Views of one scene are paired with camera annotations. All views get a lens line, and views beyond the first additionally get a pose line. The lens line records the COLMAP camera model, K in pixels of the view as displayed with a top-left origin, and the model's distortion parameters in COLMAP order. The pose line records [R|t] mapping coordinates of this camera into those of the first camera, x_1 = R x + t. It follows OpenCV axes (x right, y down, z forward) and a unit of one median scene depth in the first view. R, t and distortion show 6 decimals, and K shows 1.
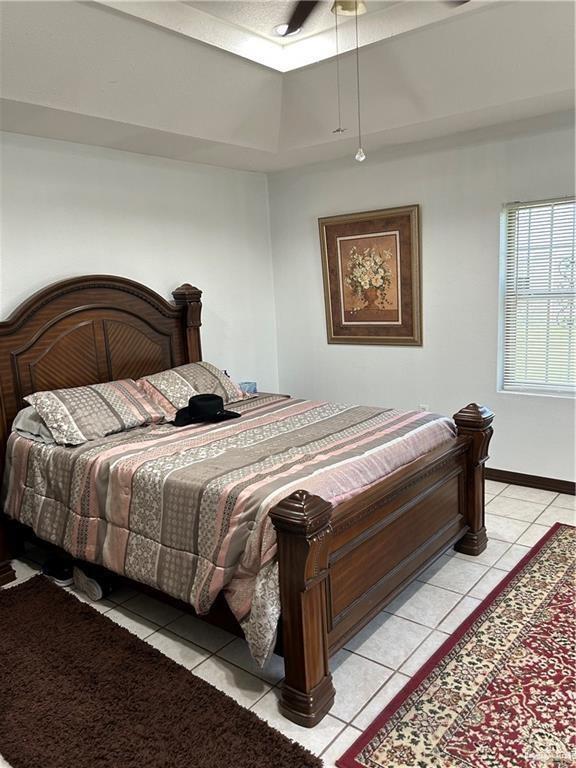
lens RADIAL K [[579.1, 0, 287.8], [0, 579.1, 384.1], [0, 0, 1]] dist [0.004253, 0.001108]
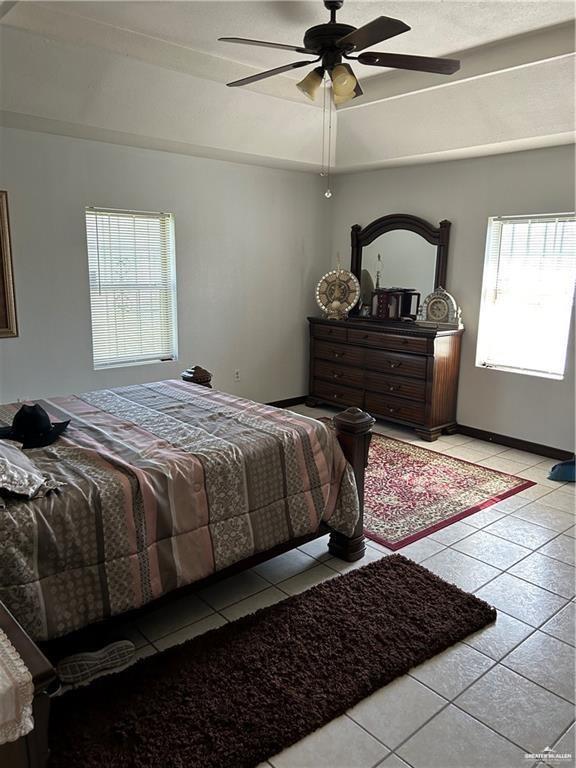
lens RADIAL K [[579.1, 0, 287.4], [0, 579.1, 384.3], [0, 0, 1]] dist [0.004253, 0.001108]
pose [[0.162472, -0.153642, 0.974678, -1.160211], [0.149332, 0.980253, 0.129628, -0.081196], [-0.975348, 0.124490, 0.182207, 0.675548]]
